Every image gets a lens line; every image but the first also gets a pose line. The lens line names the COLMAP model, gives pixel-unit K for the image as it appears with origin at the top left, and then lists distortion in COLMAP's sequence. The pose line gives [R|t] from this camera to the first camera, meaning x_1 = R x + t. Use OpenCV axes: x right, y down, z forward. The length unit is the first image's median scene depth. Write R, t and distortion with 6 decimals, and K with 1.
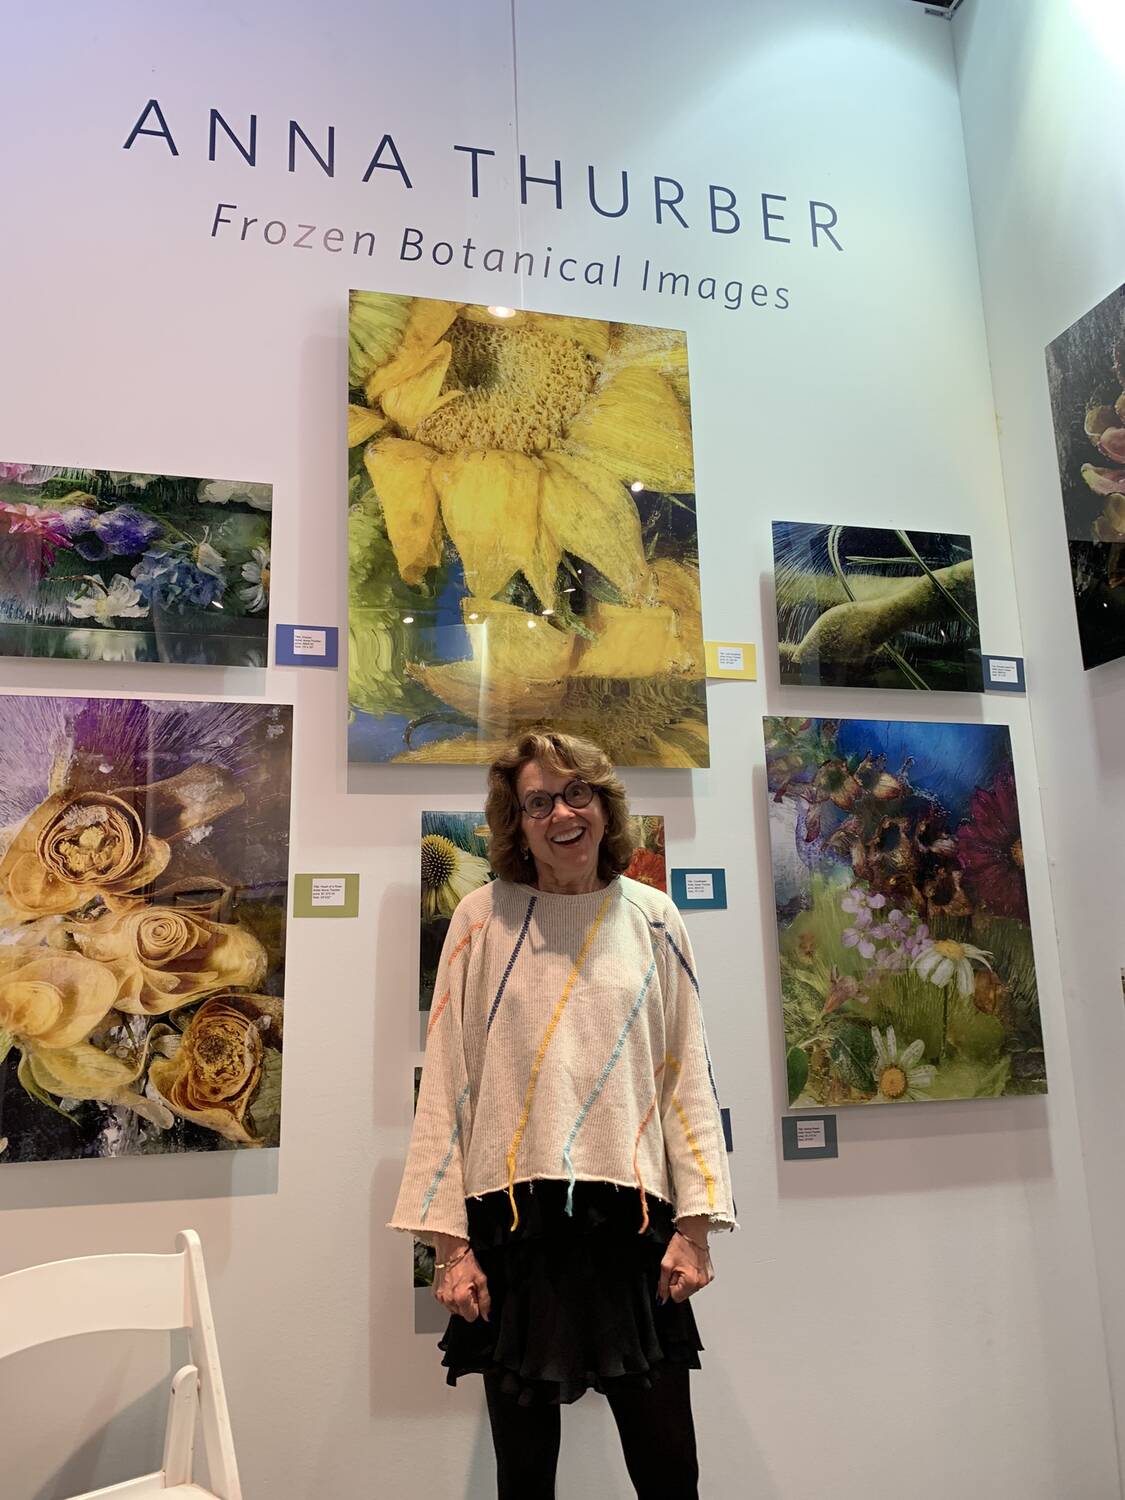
lens RADIAL K [[1145.6, 0, 548.4], [0, 1145.6, 743.5], [0, 0, 1]] dist [0.115746, -0.269712]
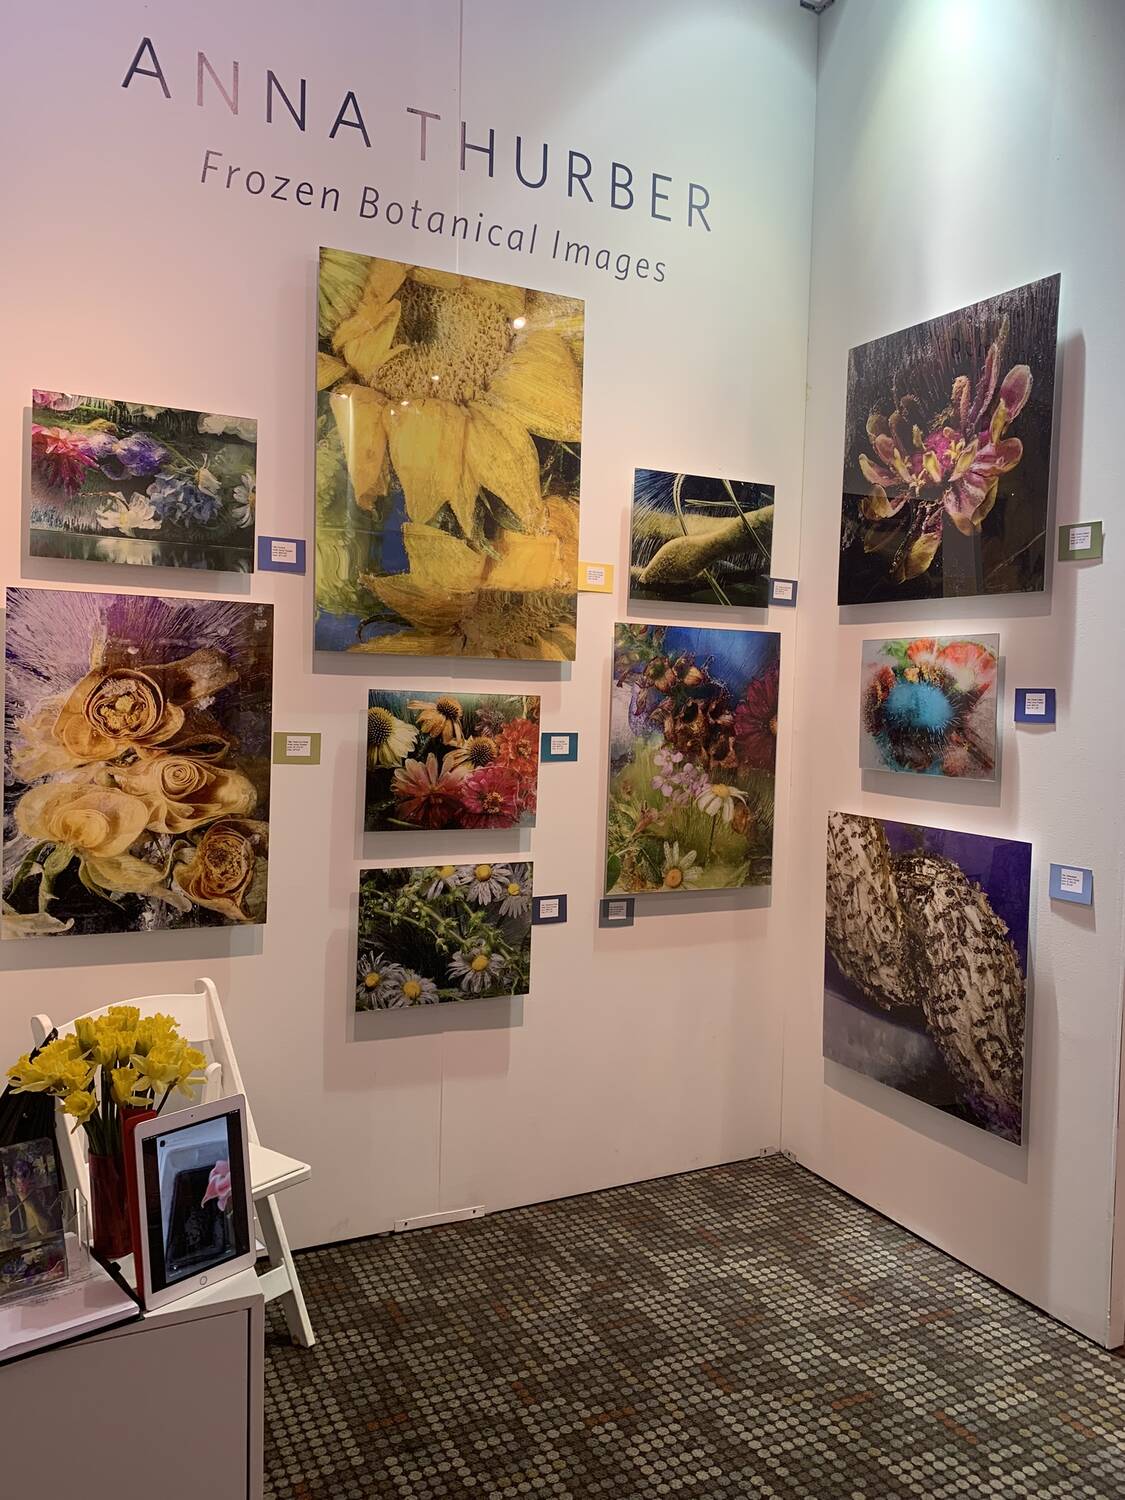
lens RADIAL K [[1124.0, 0, 553.7], [0, 1124.0, 738.6], [0, 0, 1]] dist [0.111006, -0.232738]
pose [[0.976954, 0.045582, 0.208528, -0.161601], [-0.094967, 0.967736, 0.233386, -0.202009], [-0.191162, -0.247811, 0.949762, -0.296332]]
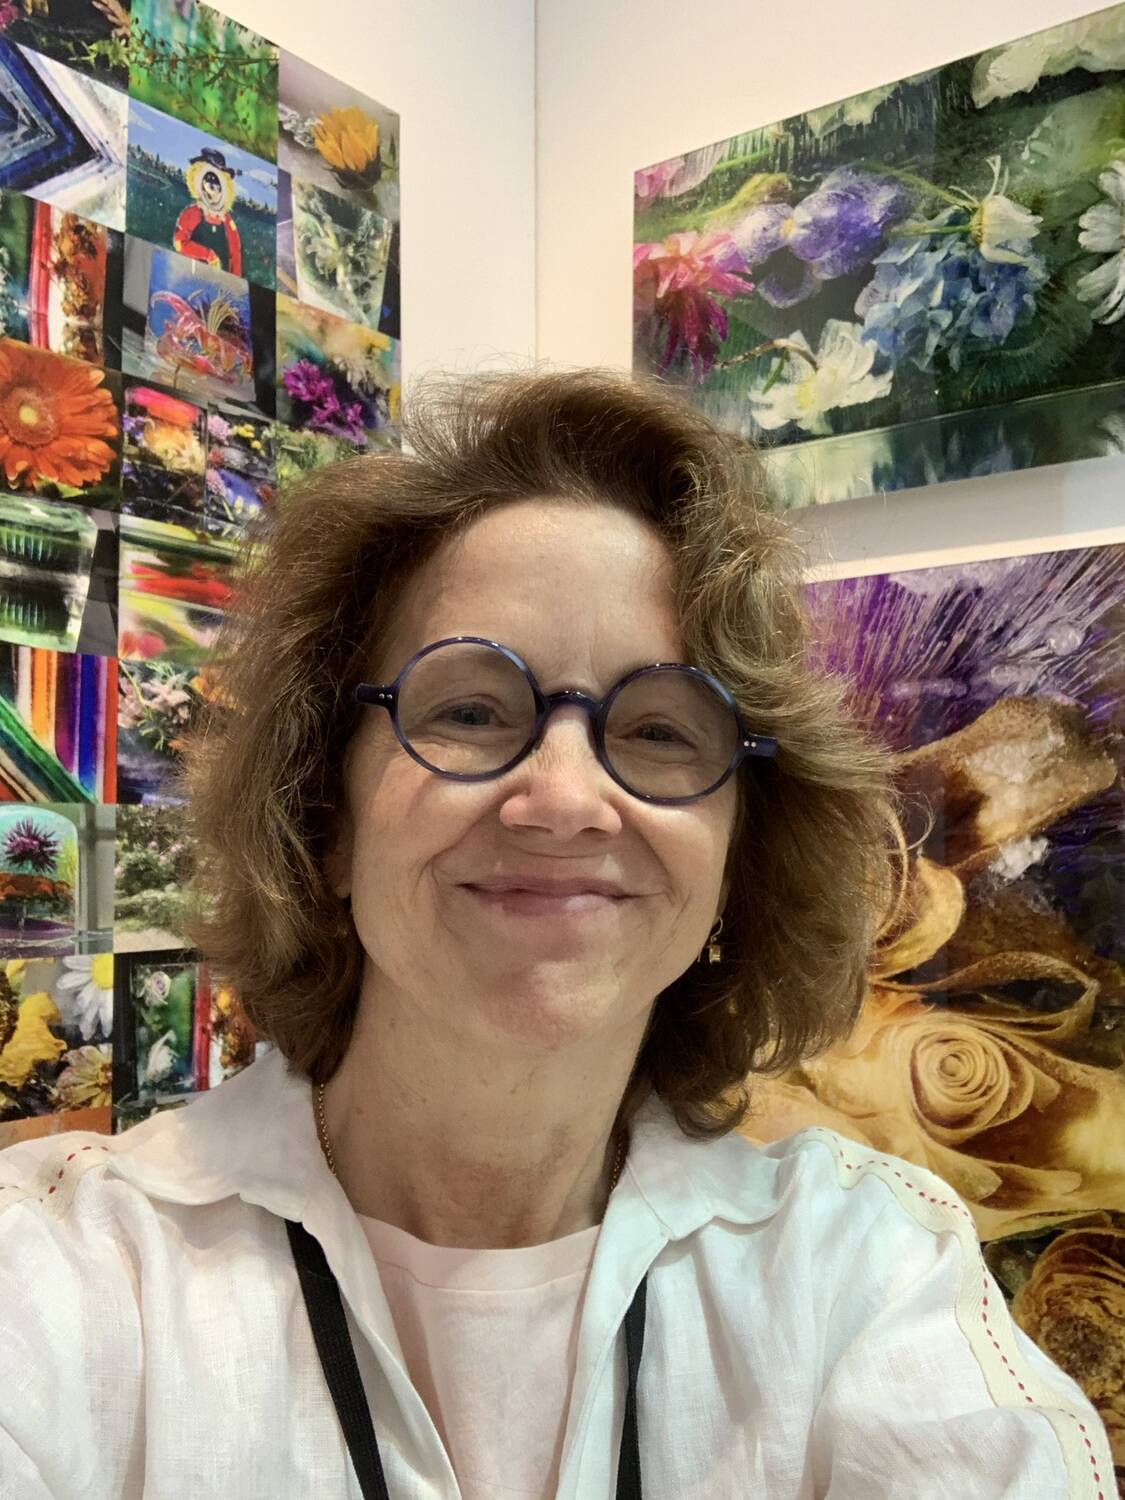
lens RADIAL K [[1402.1, 0, 556.7], [0, 1402.1, 729.4], [0, 0, 1]] dist [0.110236, -0.276699]
pose [[0.625015, -0.039741, -0.779601, 0.013688], [0.143283, 0.987576, 0.064530, -0.028256], [0.767350, -0.152036, 0.622944, 0.473839]]
